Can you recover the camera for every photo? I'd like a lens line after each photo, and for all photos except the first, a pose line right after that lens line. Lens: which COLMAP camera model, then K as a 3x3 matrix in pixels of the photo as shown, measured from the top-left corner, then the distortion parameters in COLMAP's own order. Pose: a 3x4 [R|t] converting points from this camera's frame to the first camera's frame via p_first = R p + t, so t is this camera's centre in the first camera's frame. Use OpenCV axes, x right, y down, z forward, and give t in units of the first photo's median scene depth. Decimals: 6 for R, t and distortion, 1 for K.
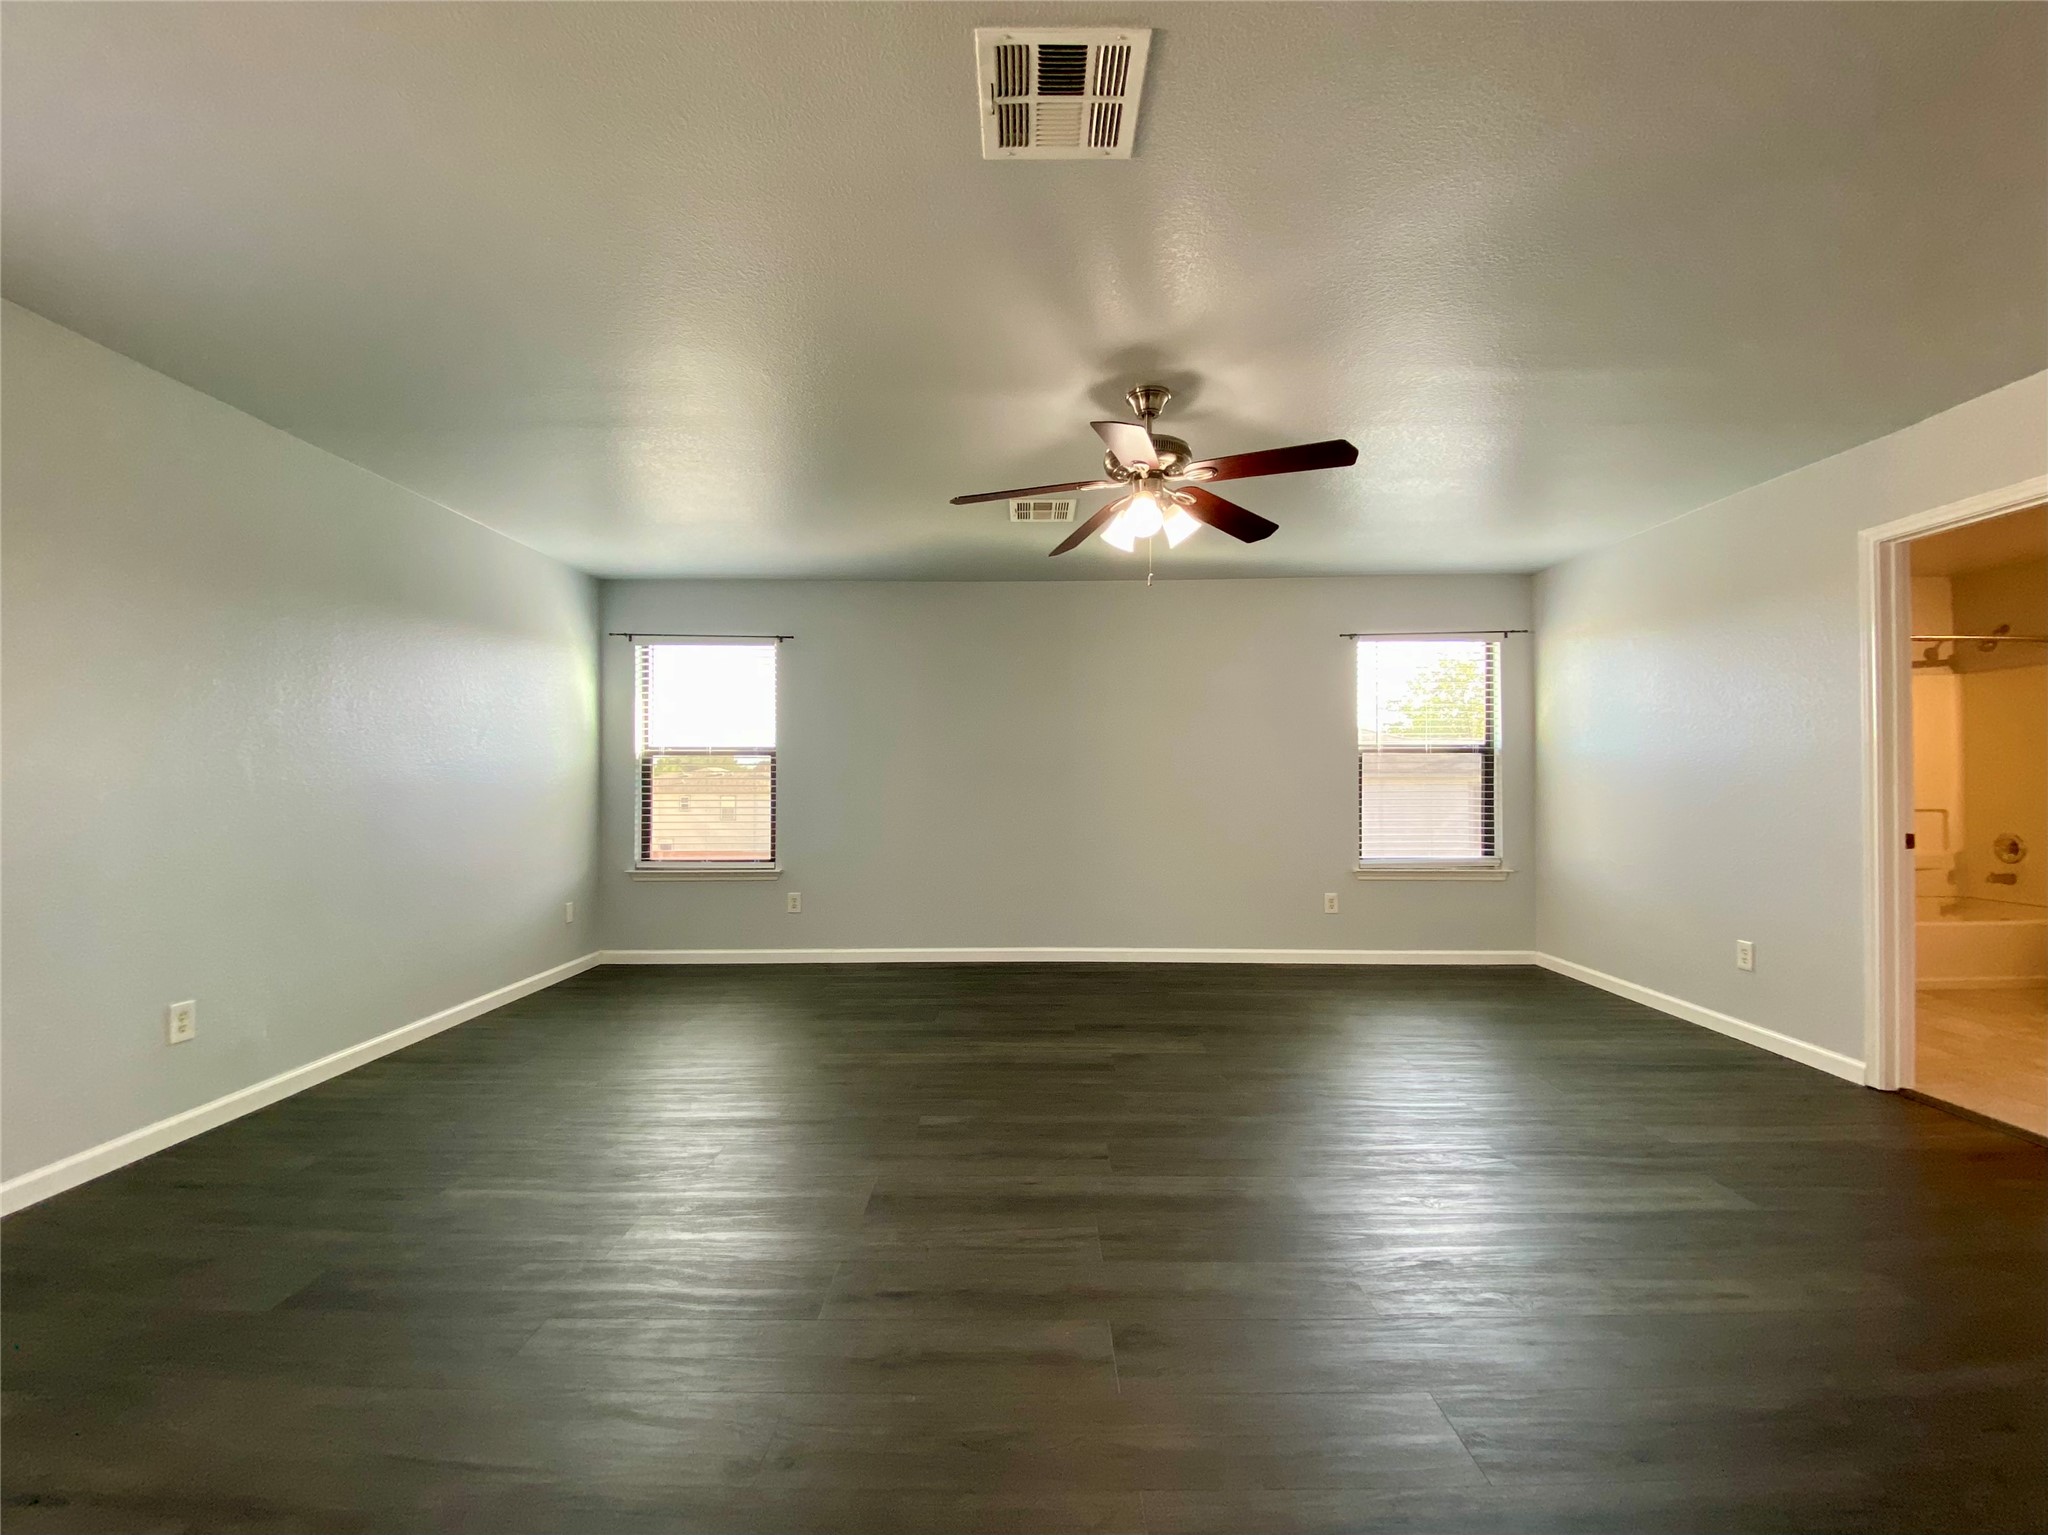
lens RADIAL K [[802.1, 0, 1021.5], [0, 802.1, 778.3], [0, 0, 1]] dist [-0.004441, -0.003155]
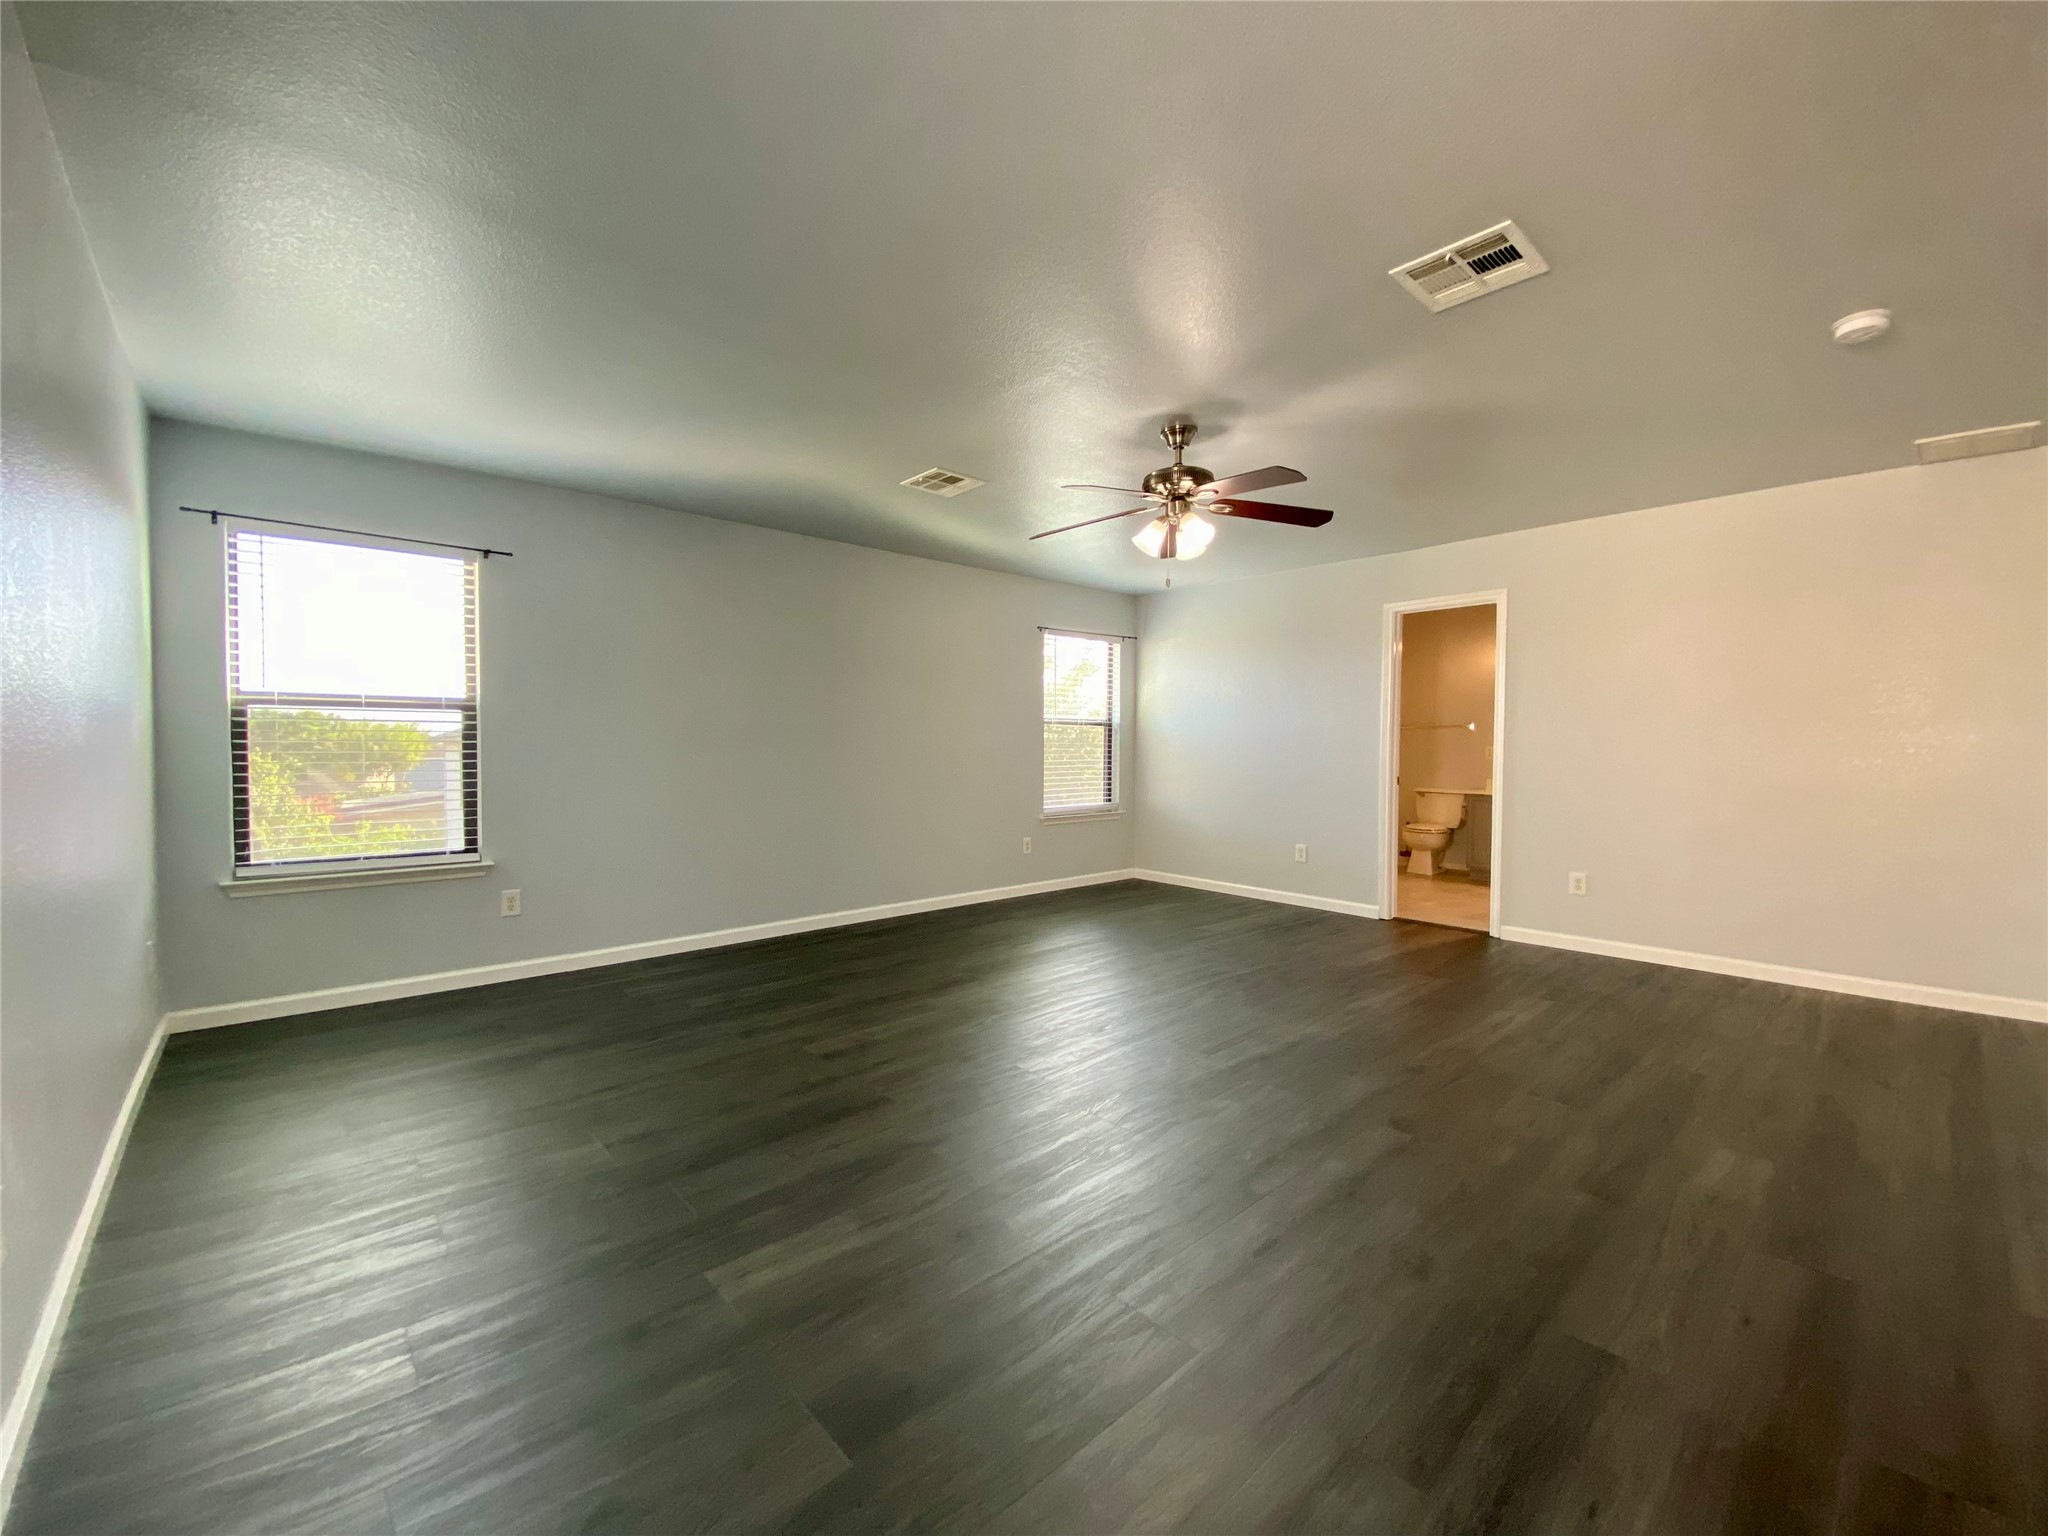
lens RADIAL K [[802.1, 0, 973.8], [0, 802.1, 769.4], [0, 0, 1]] dist [-0.004441, -0.003155]
pose [[0.762603, -0.014043, 0.646715, -0.446173], [-0.003622, 0.999656, 0.025978, 0.005564], [-0.646857, -0.022153, 0.762289, 0.128573]]
